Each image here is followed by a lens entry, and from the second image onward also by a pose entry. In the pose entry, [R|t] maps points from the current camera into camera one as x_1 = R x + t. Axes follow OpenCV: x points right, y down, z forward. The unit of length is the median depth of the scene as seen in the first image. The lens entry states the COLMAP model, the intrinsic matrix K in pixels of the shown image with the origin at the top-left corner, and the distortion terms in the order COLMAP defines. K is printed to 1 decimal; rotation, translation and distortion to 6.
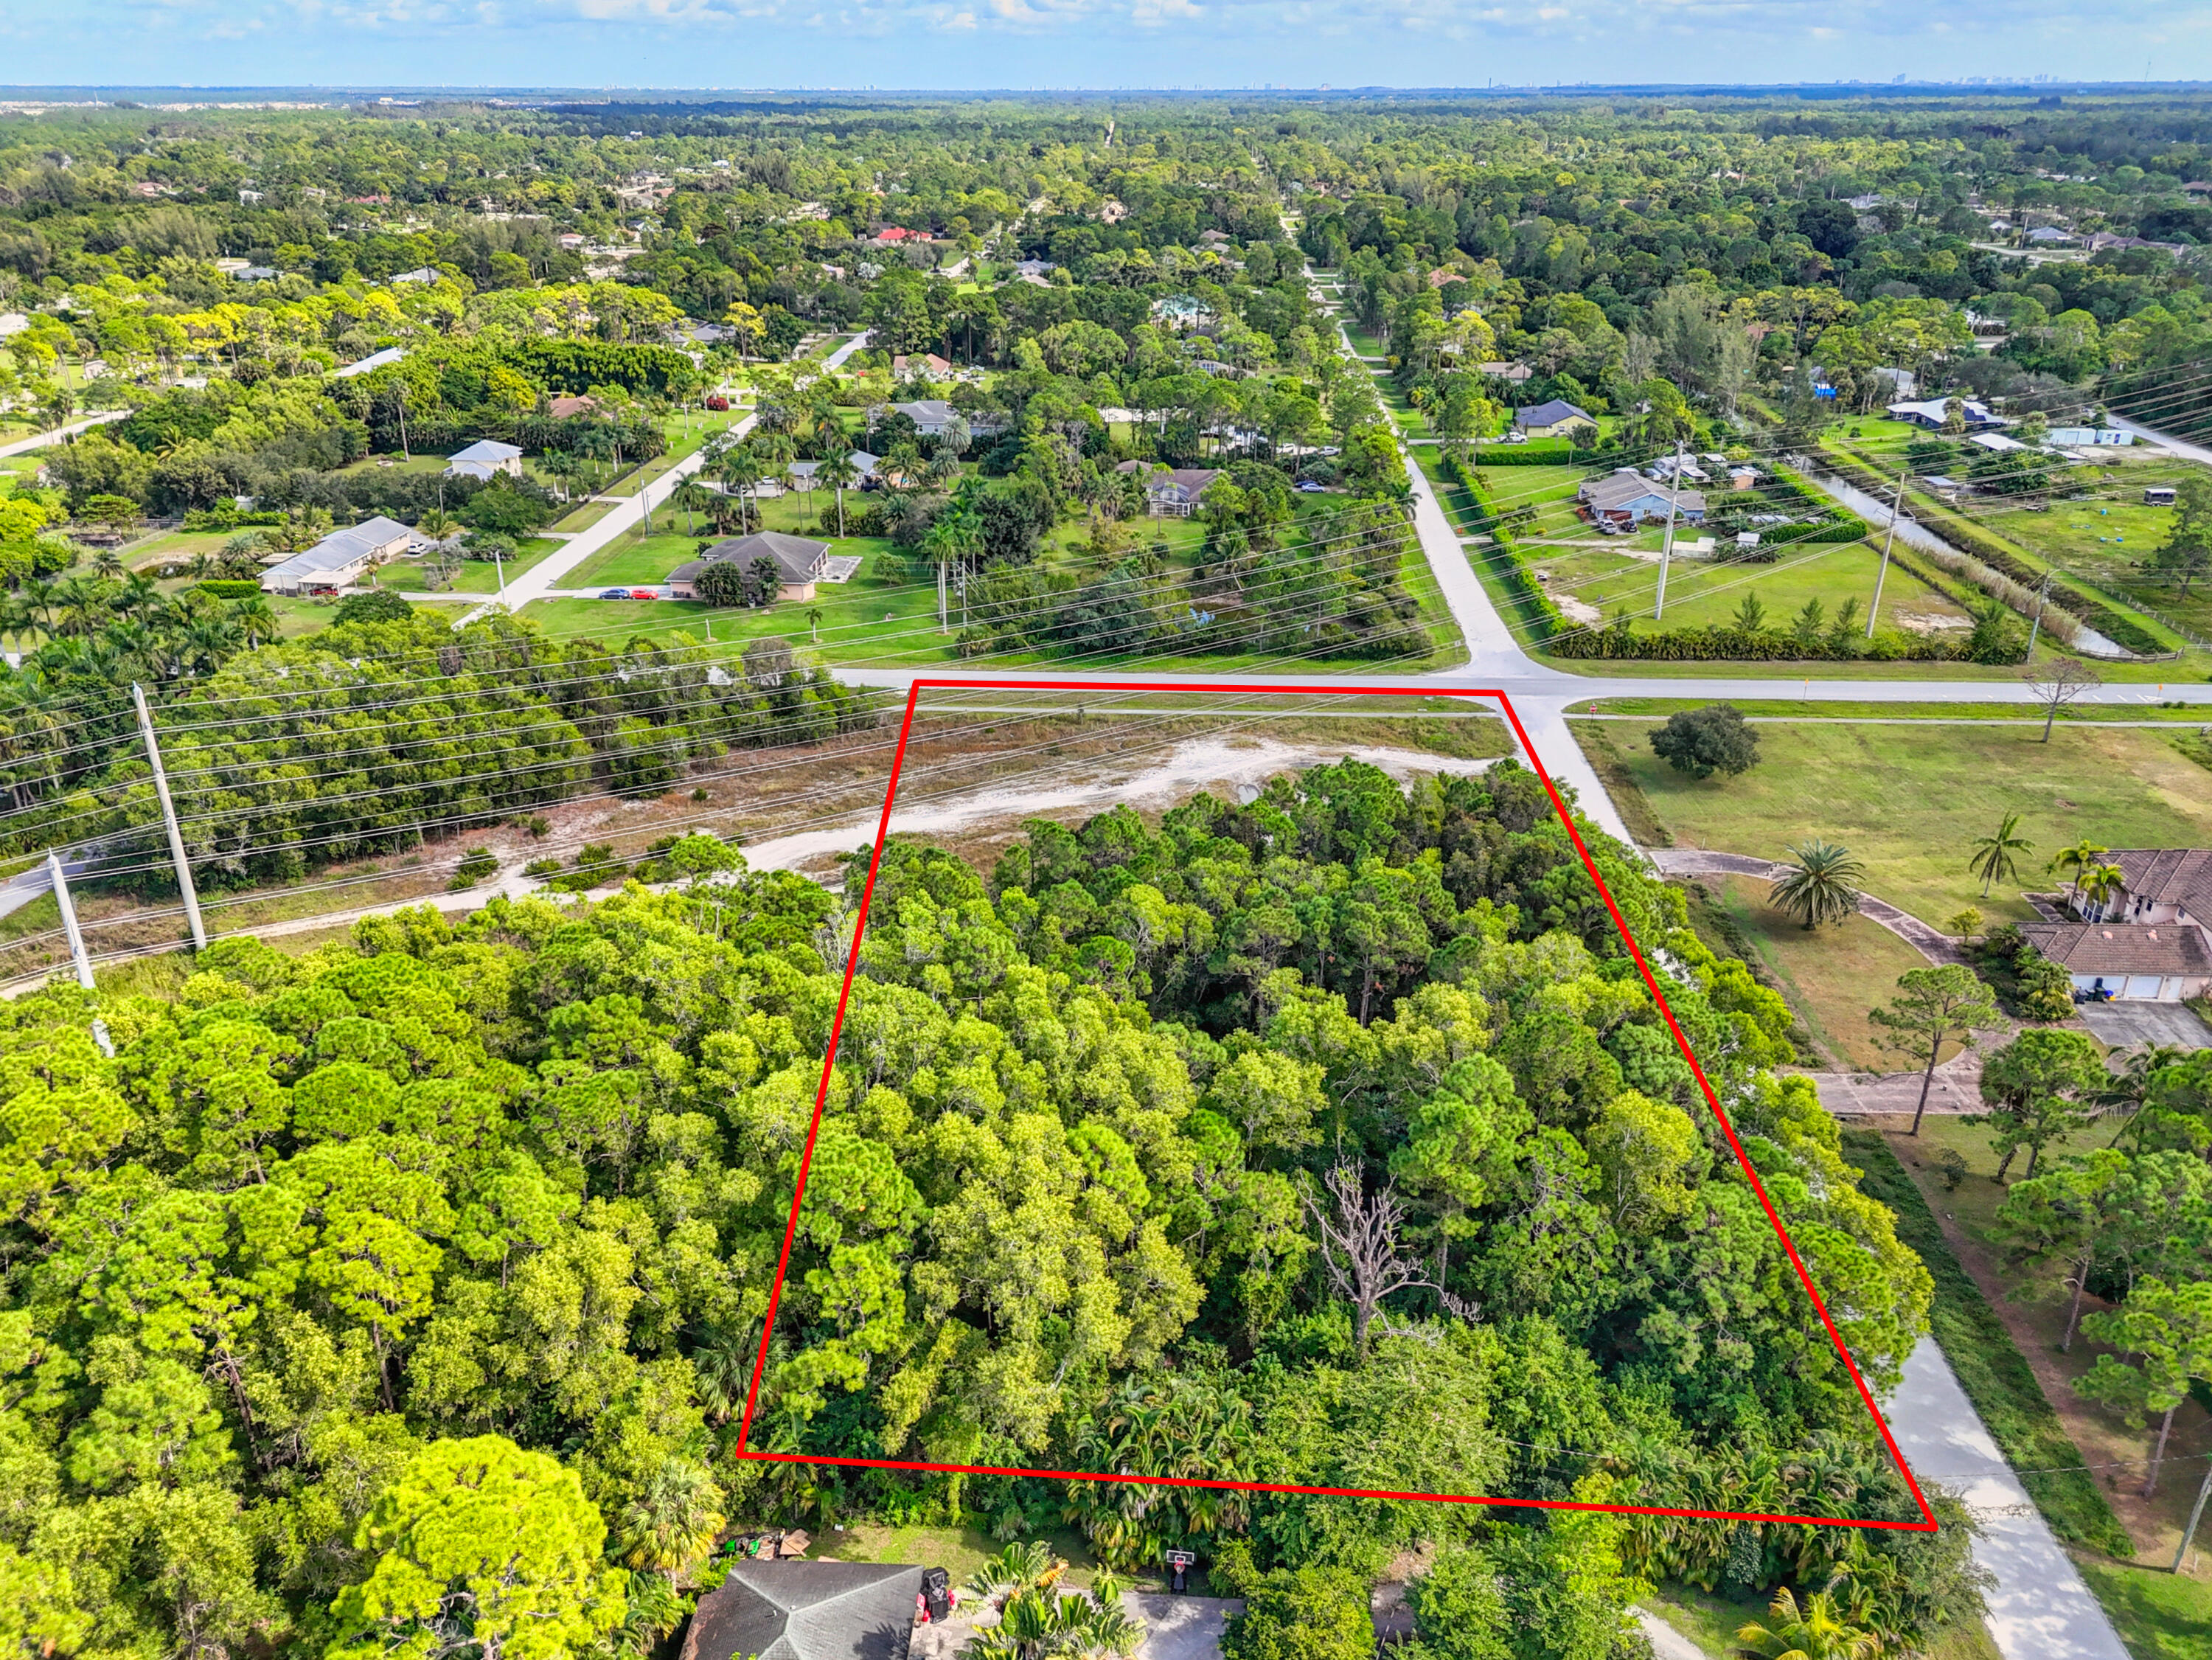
lens RADIAL K [[1624.9, 0, 1101.0], [0, 1624.9, 822.0], [0, 0, 1]] dist [0.039181, -0.005868]
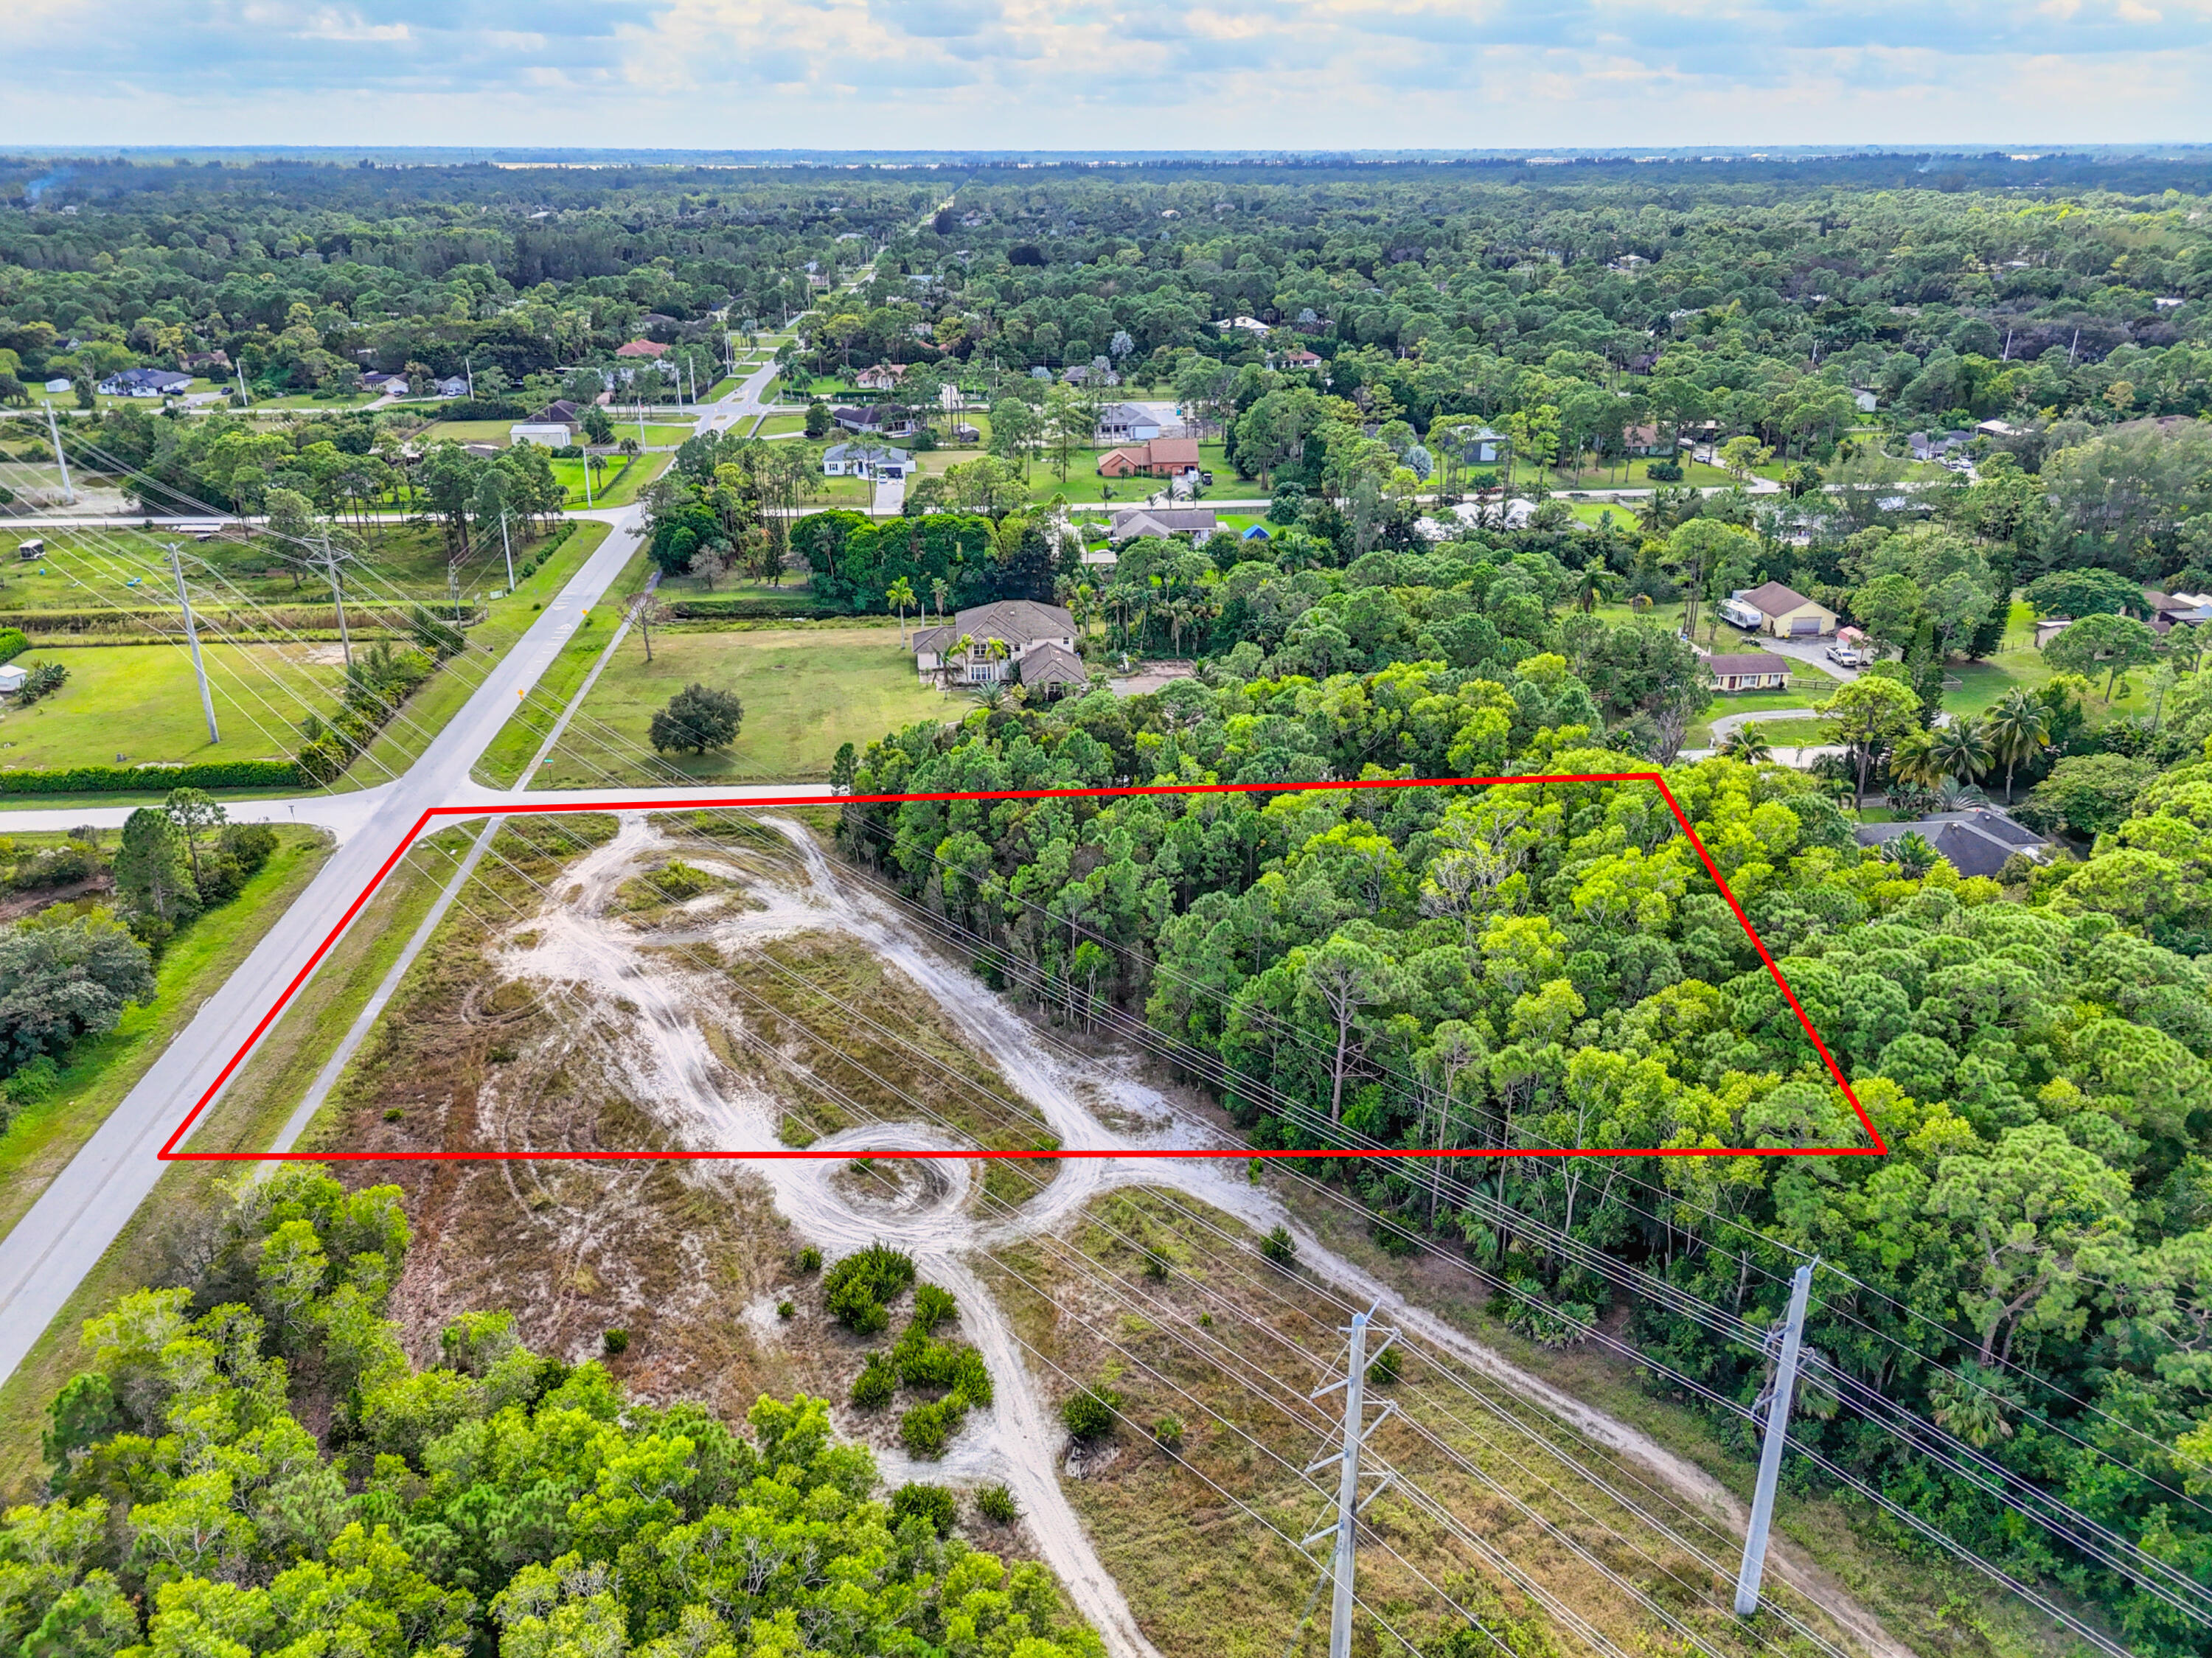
lens RADIAL K [[1624.7, 0, 1101.0], [0, 1624.7, 821.0], [0, 0, 1]] dist [0.039181, -0.005868]
pose [[-0.146437, -0.371652, 0.916750, -0.593463], [0.405202, 0.822890, 0.398326, -0.266302], [-0.902423, 0.429798, 0.030092, 0.601689]]
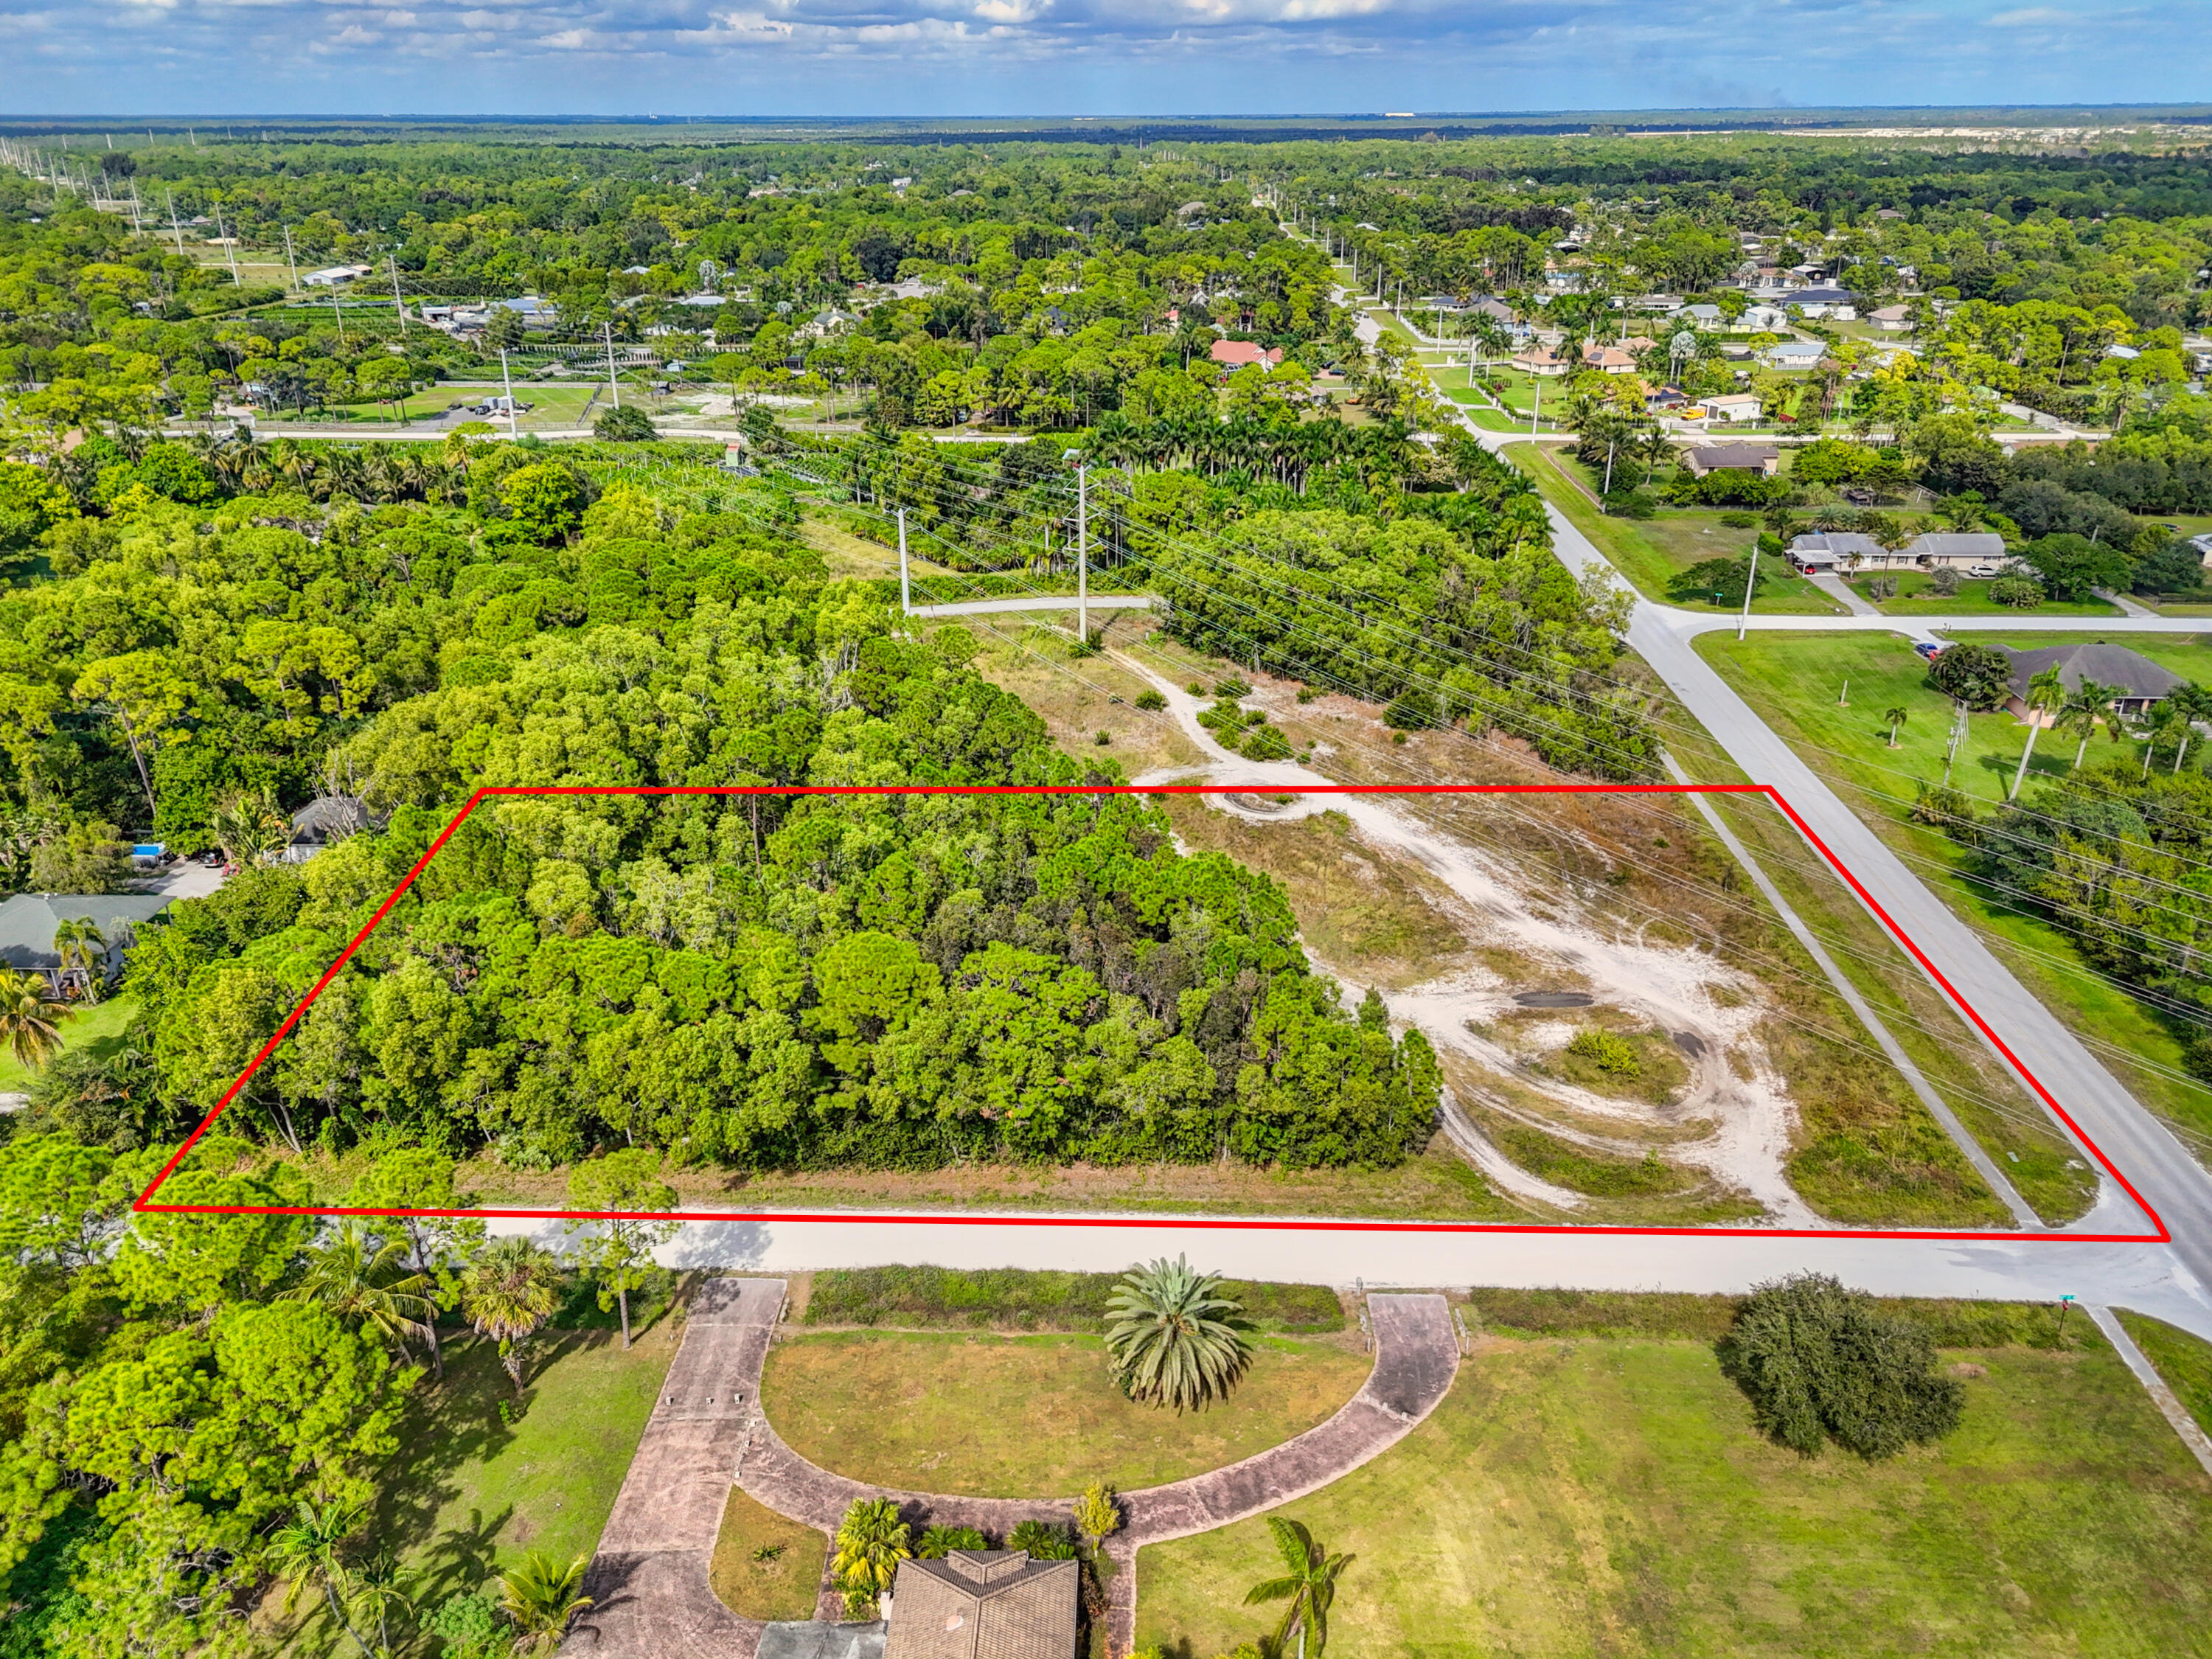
lens RADIAL K [[1637.6, 0, 1106.0], [0, 1637.6, 829.5], [0, 0, 1]] dist [0.059259, -0.047509]
pose [[0.020733, 0.400080, -0.916246, 0.615858], [-0.405524, 0.841036, 0.358063, -0.221575], [0.913849, 0.364136, 0.179679, 0.524779]]
